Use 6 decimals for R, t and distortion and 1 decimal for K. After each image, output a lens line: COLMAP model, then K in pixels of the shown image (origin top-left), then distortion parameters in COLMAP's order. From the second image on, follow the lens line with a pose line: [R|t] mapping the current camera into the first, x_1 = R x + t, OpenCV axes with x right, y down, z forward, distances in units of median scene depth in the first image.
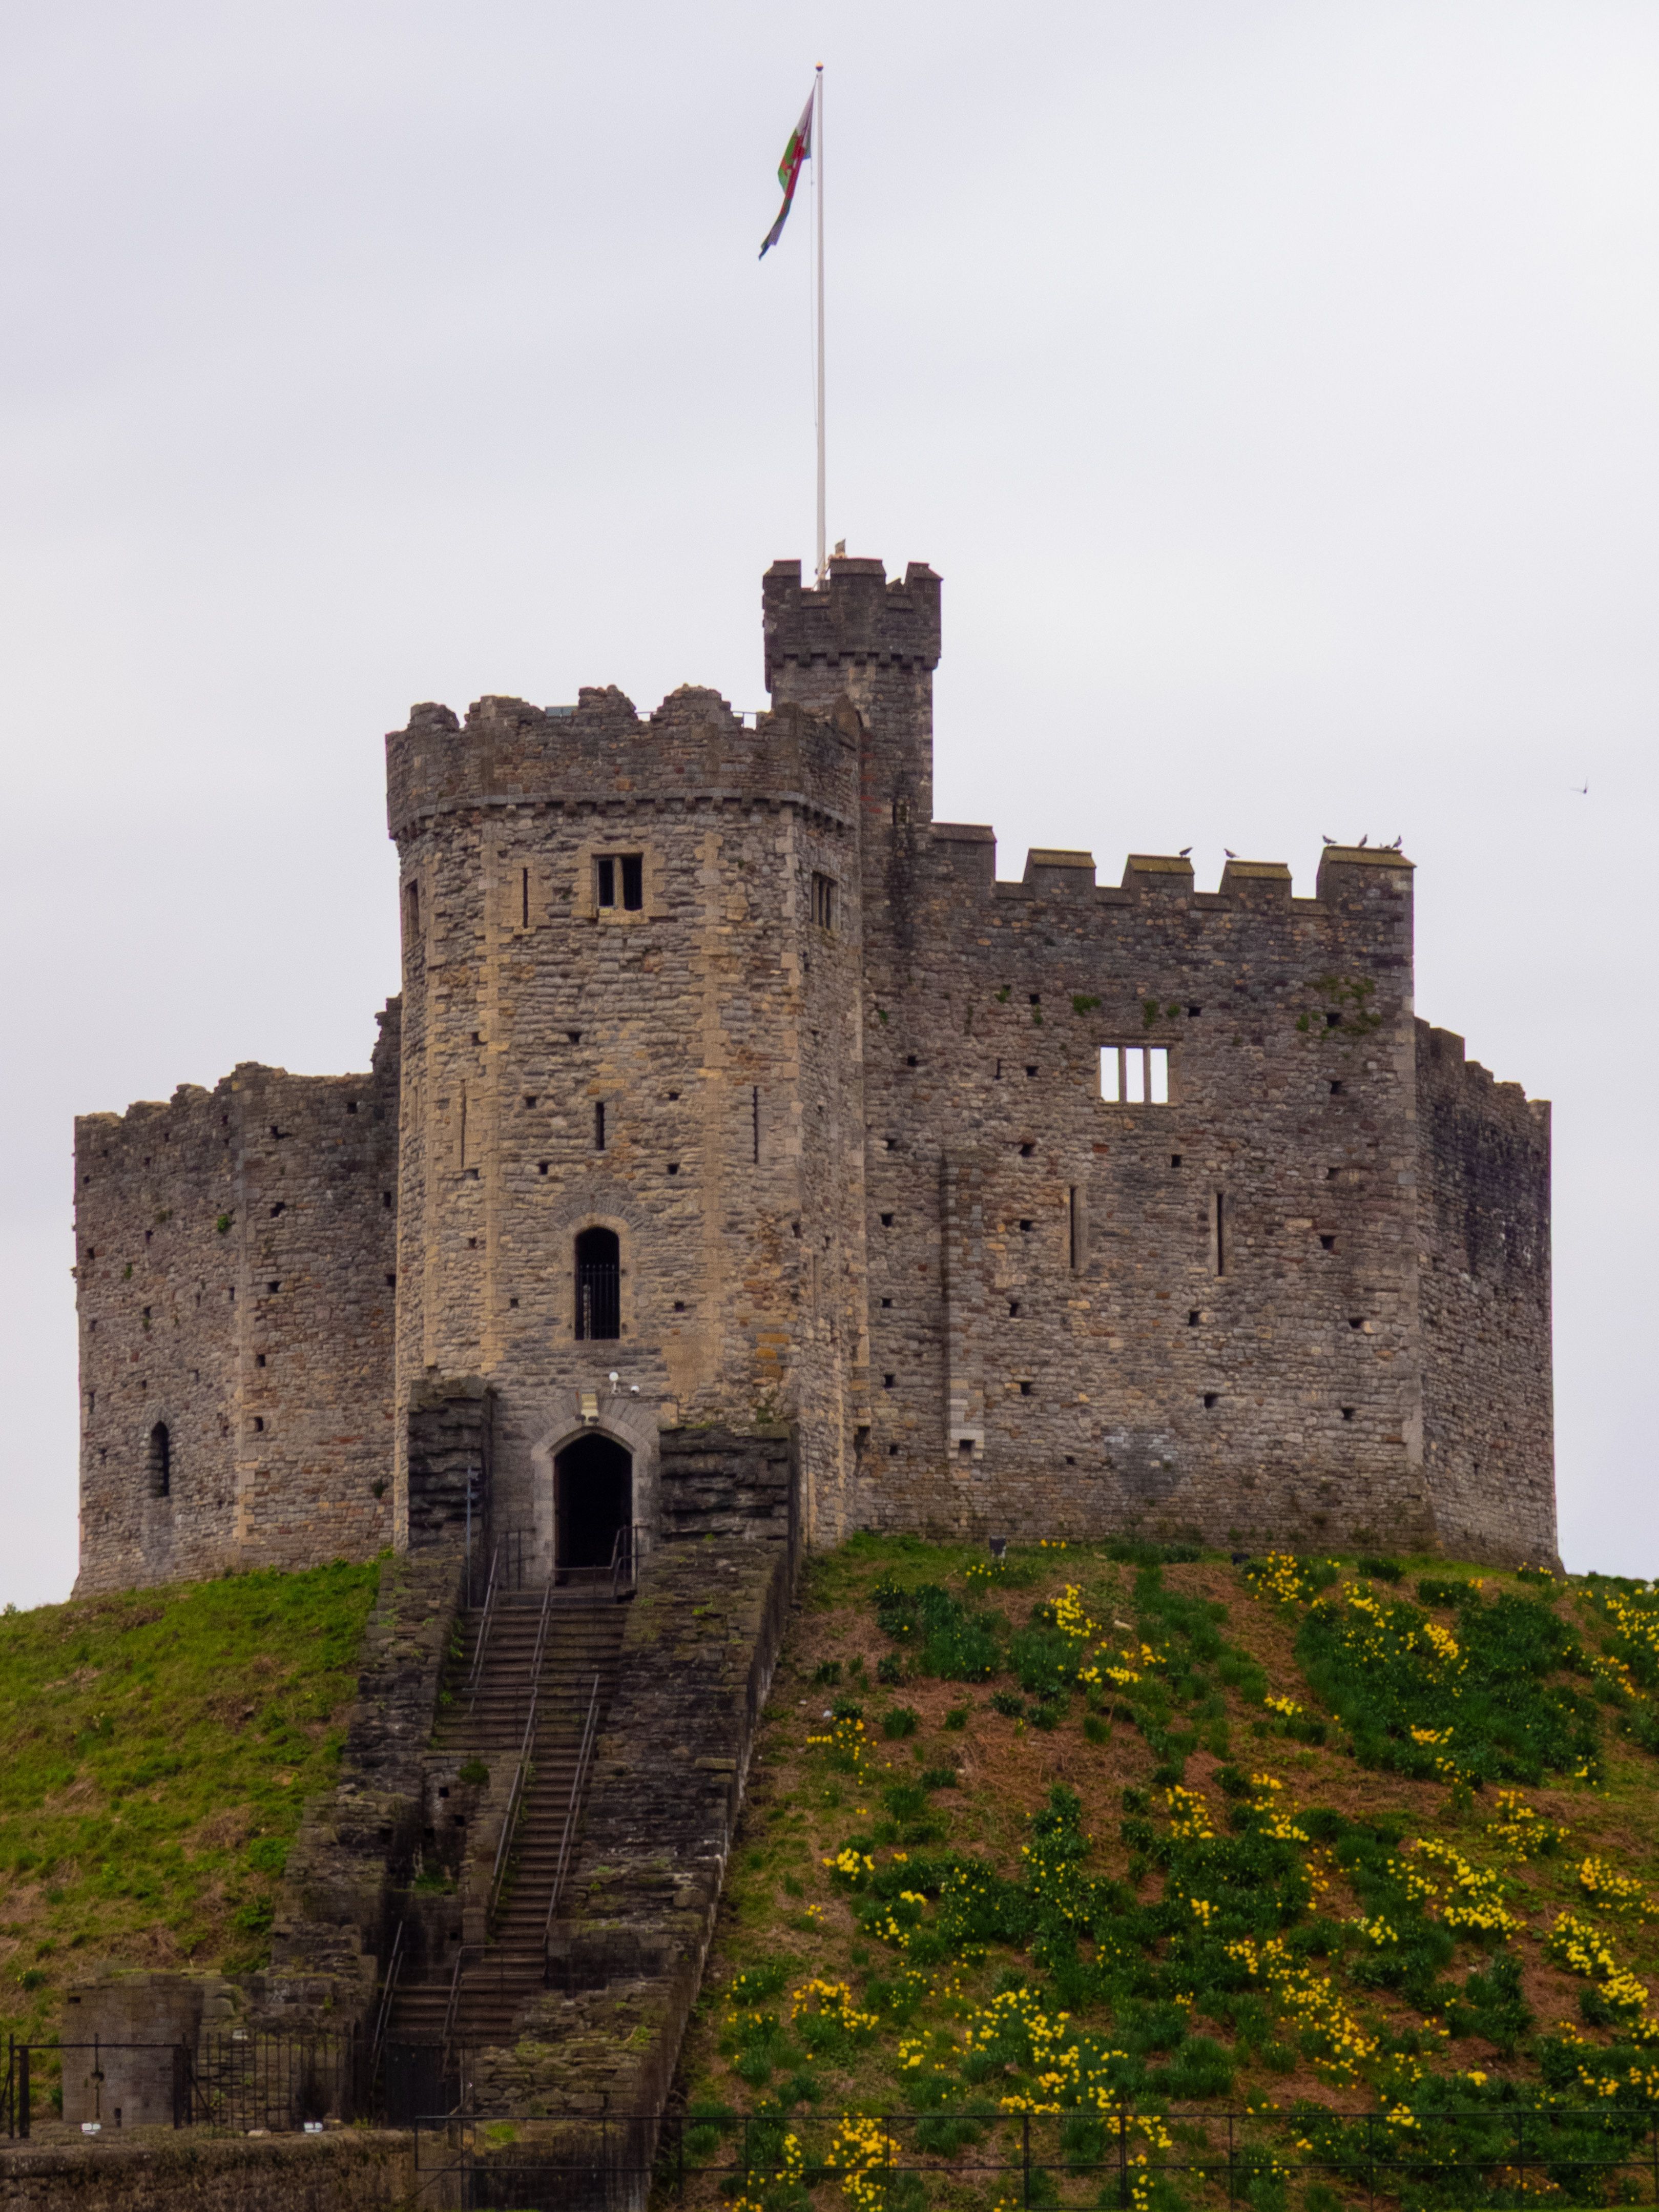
lens RADIAL K [[6467.2, 0, 554.5], [0, 6467.2, 1327.9], [0, 0, 1]] dist [0.676014, 0.588813]
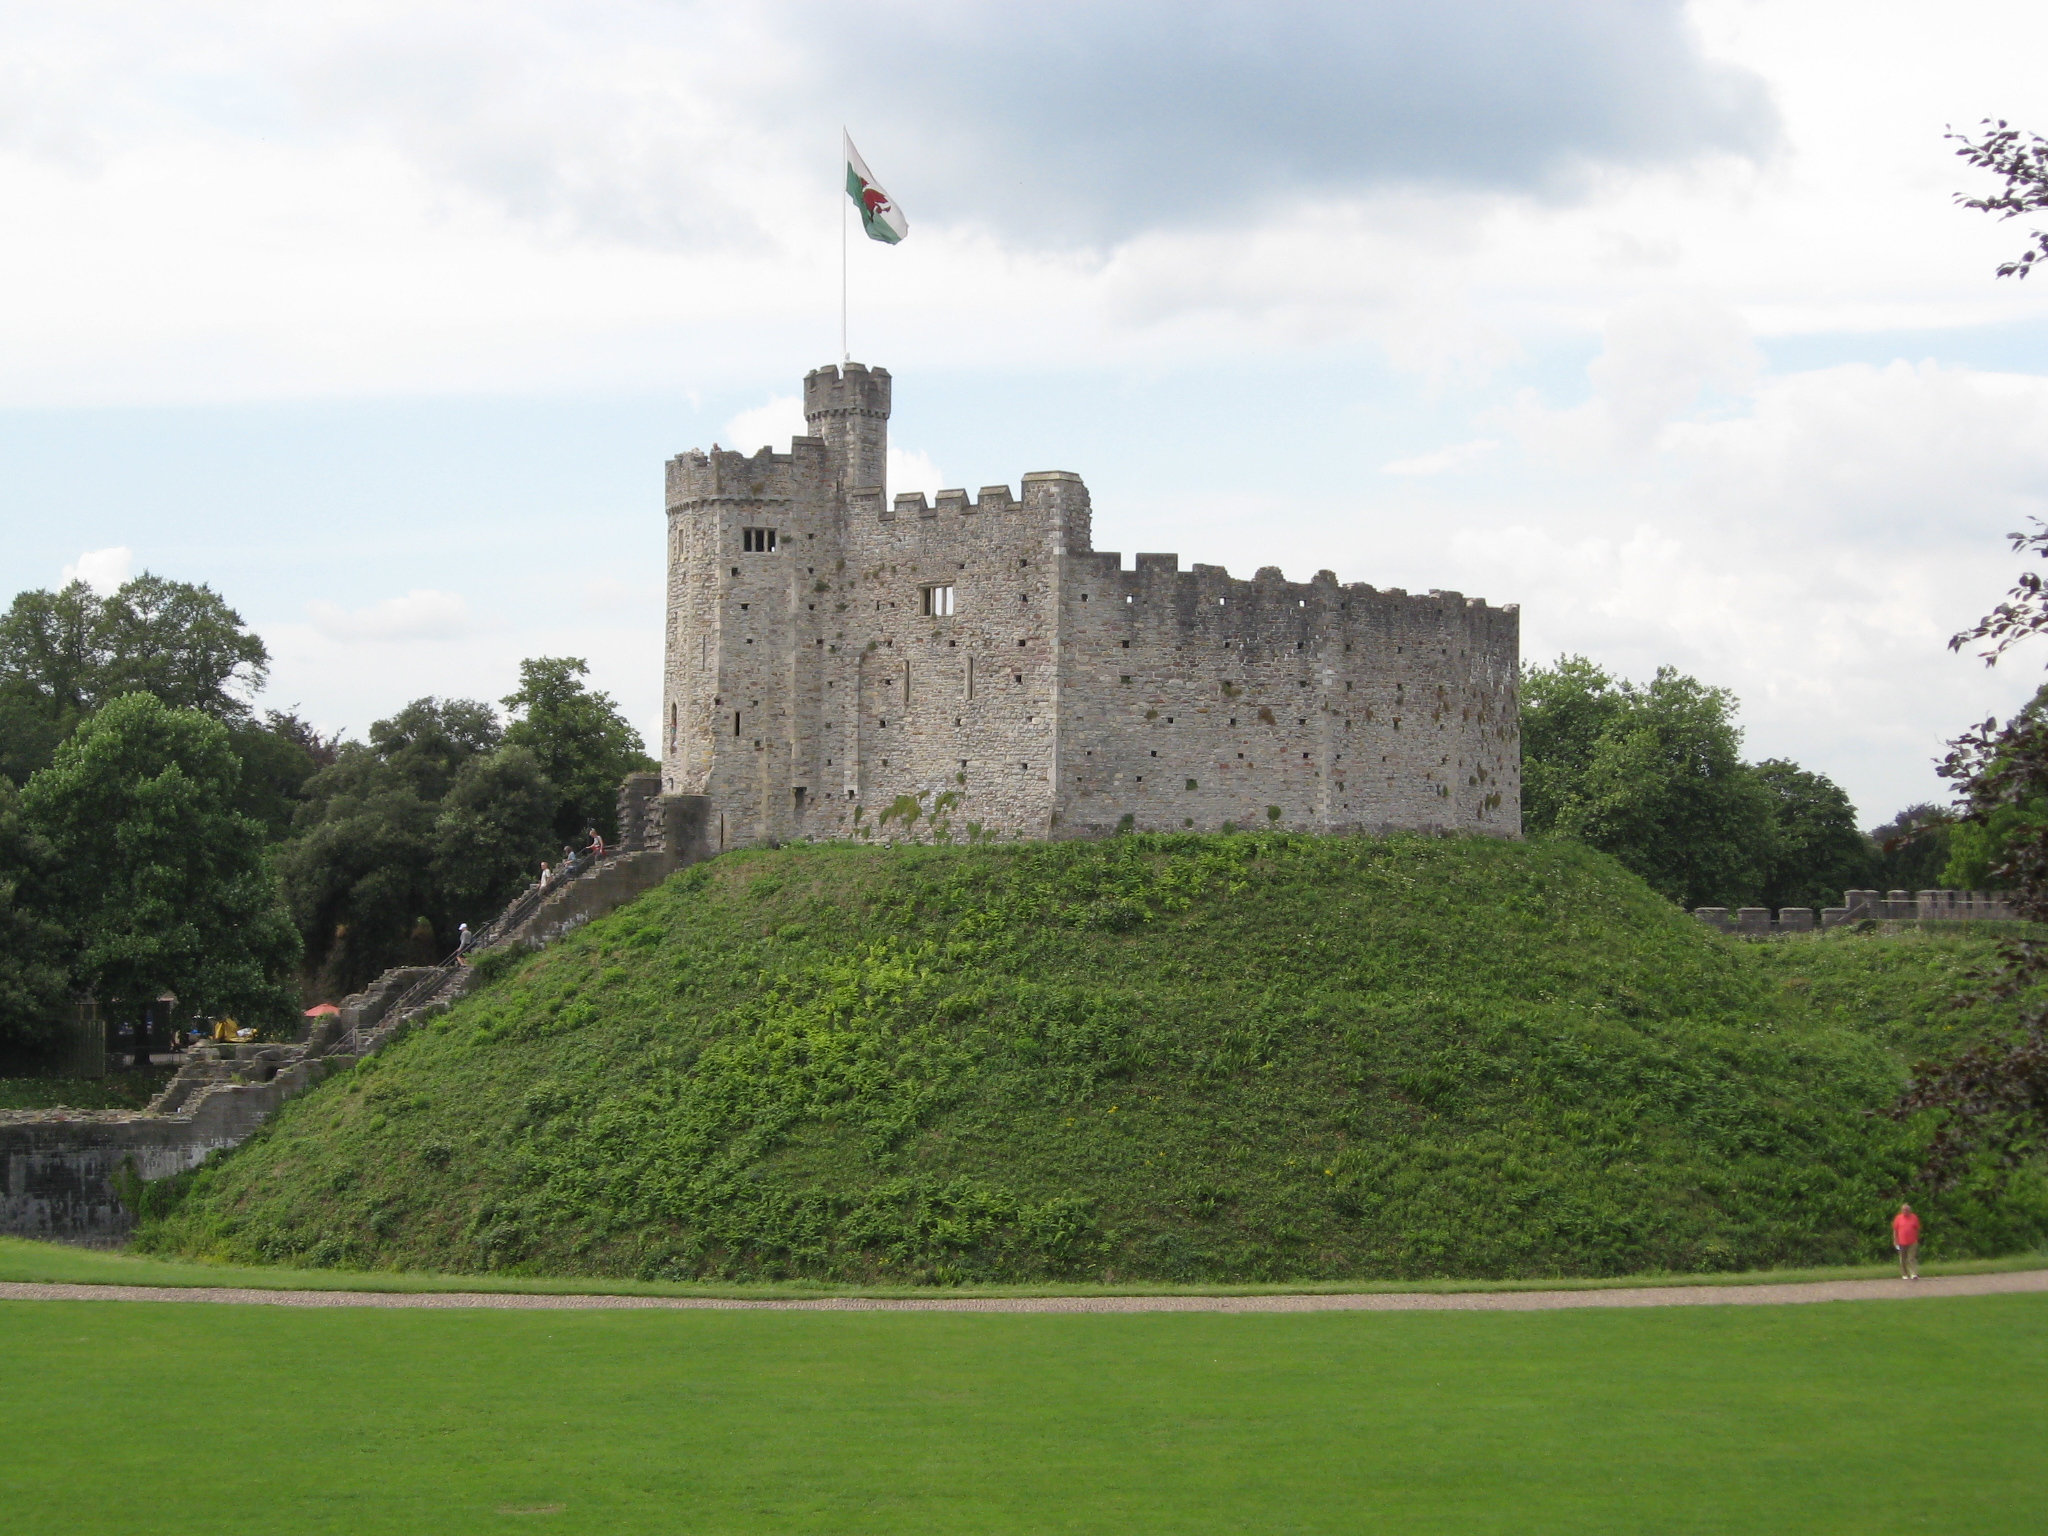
lens RADIAL K [[3417.9, 0, 1002.4], [0, 3417.9, 765.3], [0, 0, 1]] dist [-0.000165, -0.100038]
pose [[0.518864, -0.018914, -0.854648, 1.040270], [0.088875, 0.995531, 0.031925, -0.021472], [0.850224, -0.092521, 0.518226, 0.488966]]
